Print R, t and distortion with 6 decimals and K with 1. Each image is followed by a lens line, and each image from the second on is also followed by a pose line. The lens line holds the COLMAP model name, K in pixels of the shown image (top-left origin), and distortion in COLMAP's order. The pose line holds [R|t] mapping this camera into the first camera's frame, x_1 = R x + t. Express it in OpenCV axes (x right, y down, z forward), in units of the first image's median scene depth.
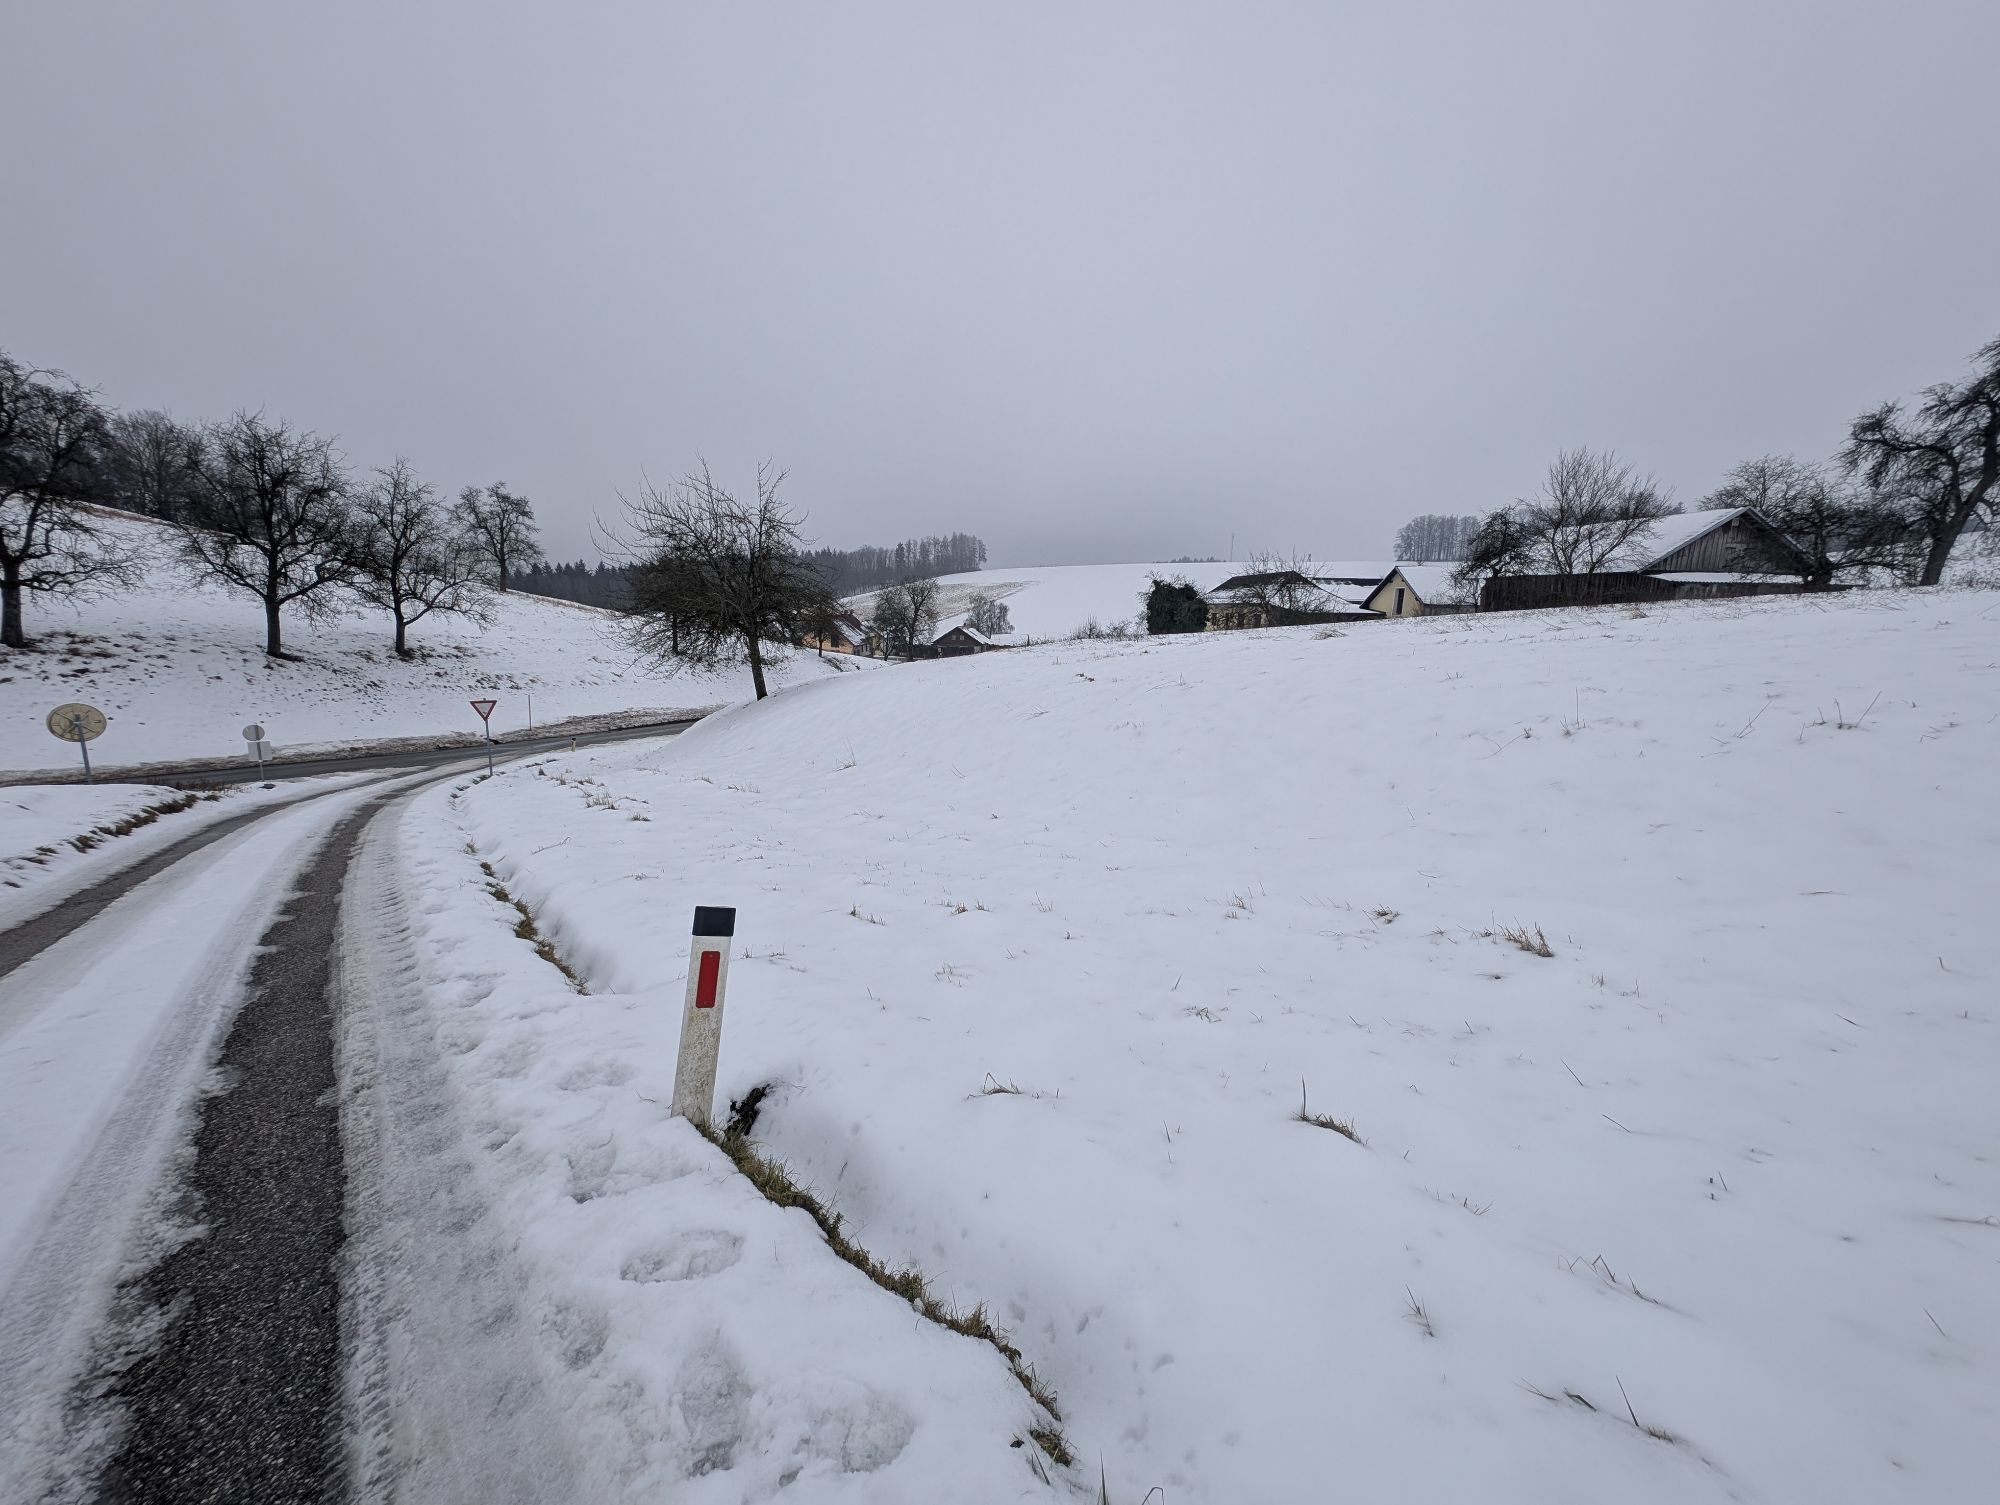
lens RADIAL K [[787.6, 0, 1000.0], [0, 787.6, 752.5], [0, 0, 1]] dist [-0.002437, -0.000387]
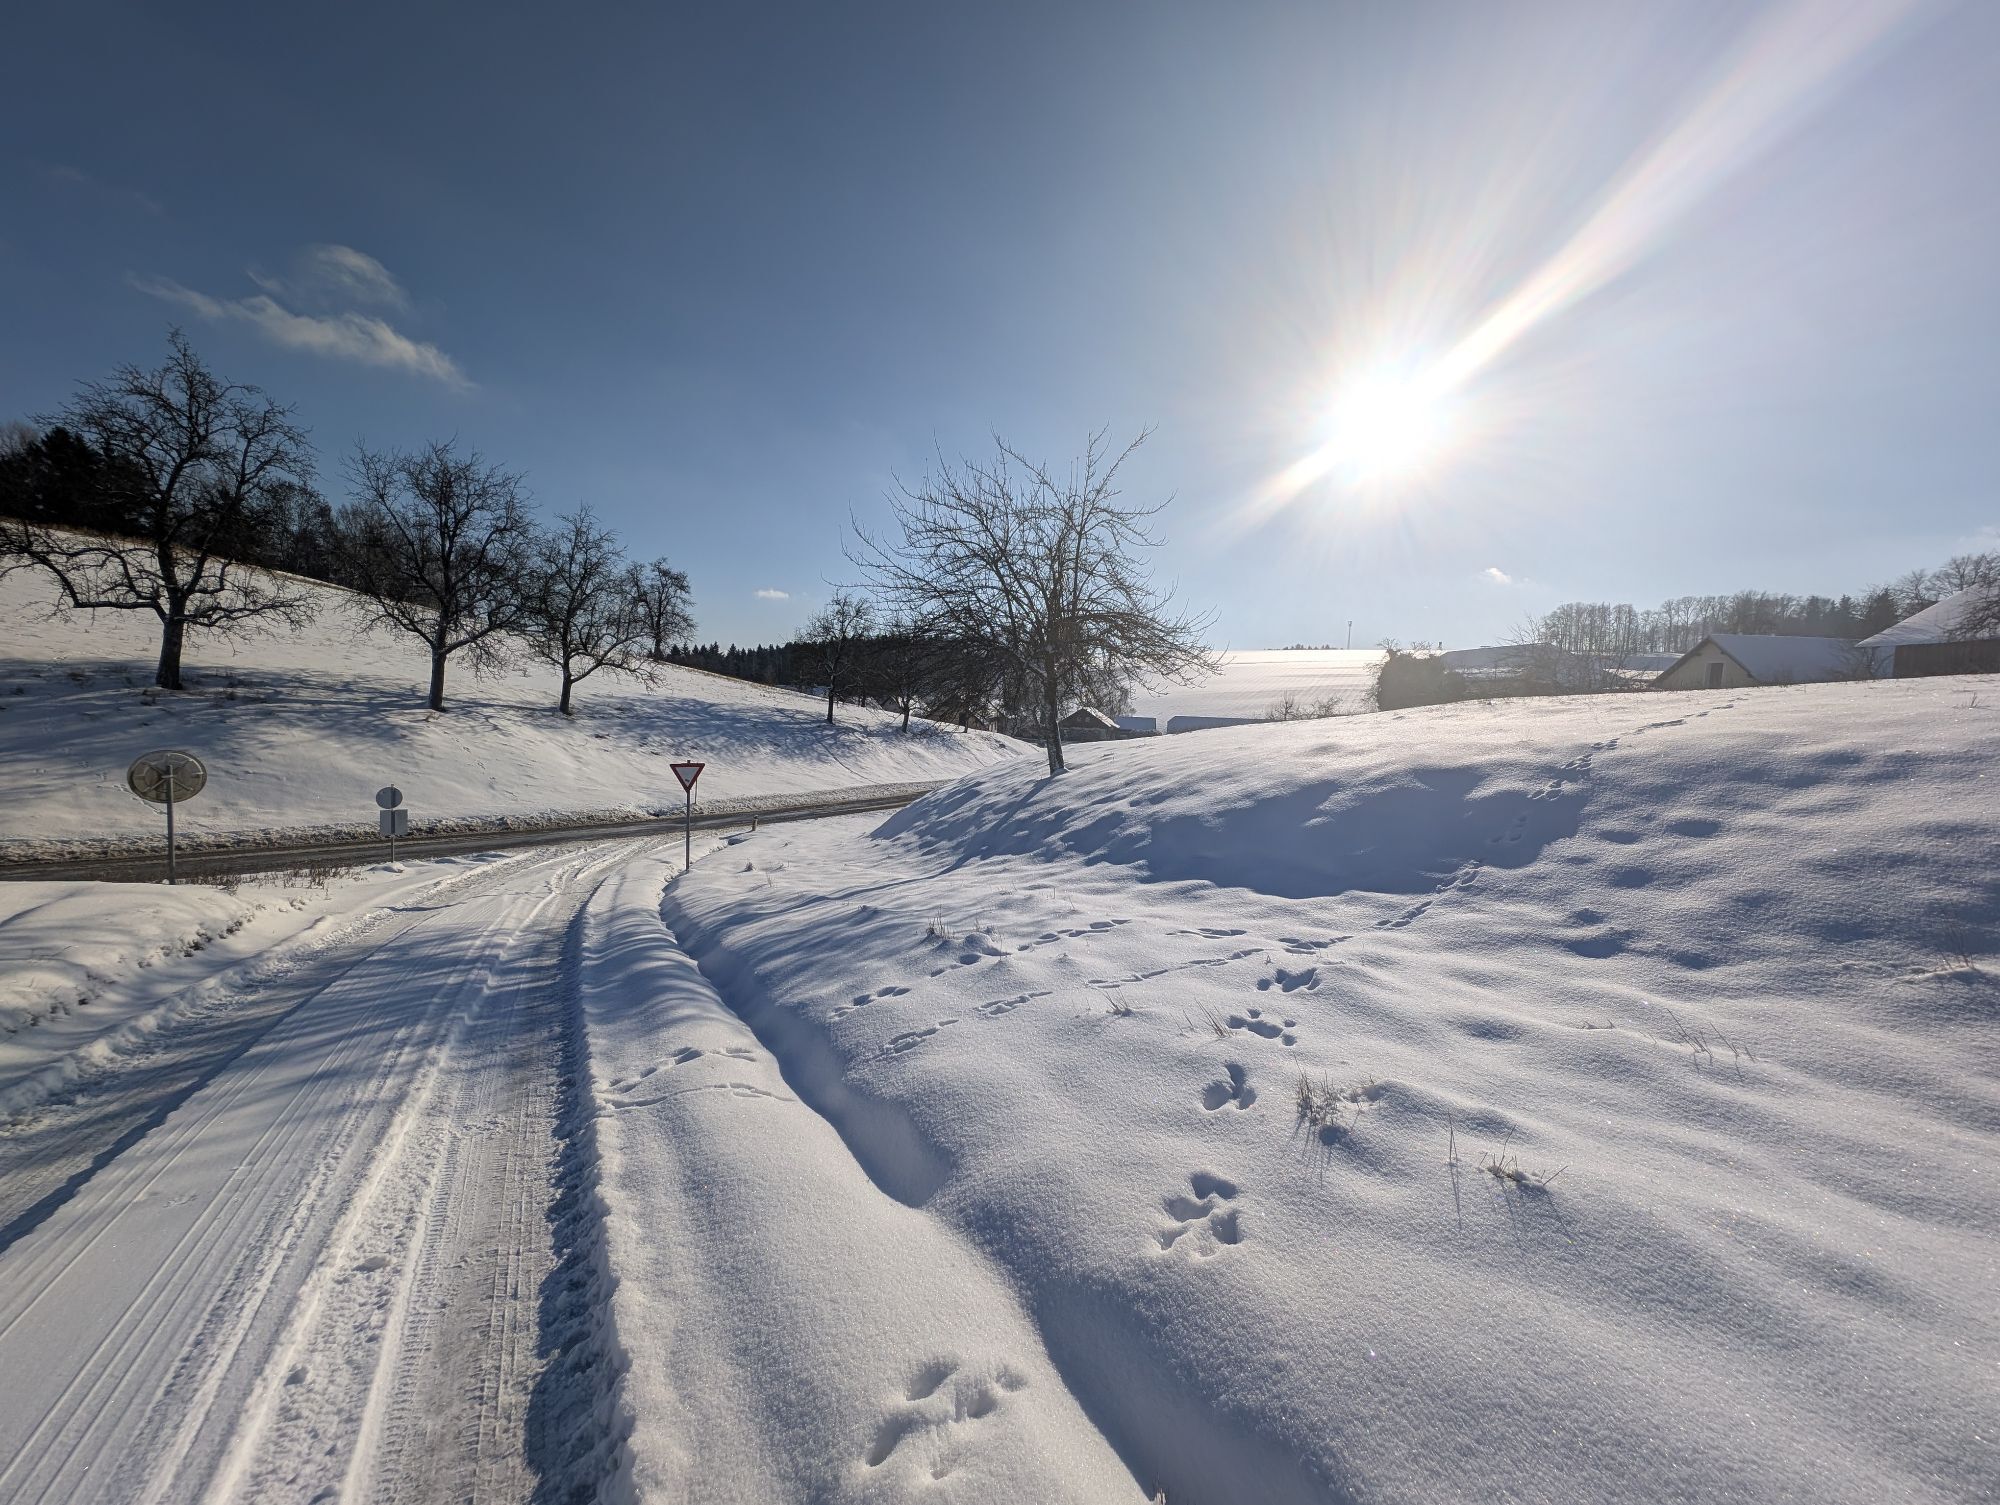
lens RADIAL K [[742.1, 0, 1000.0], [0, 742.1, 752.5], [0, 0, 1]] dist [-0.000359, -0.014698]
pose [[0.994710, 0.024981, -0.099636, -0.179539], [-0.035434, 0.993887, -0.104558, -0.009130], [0.096415, 0.107536, 0.989515, 0.211577]]
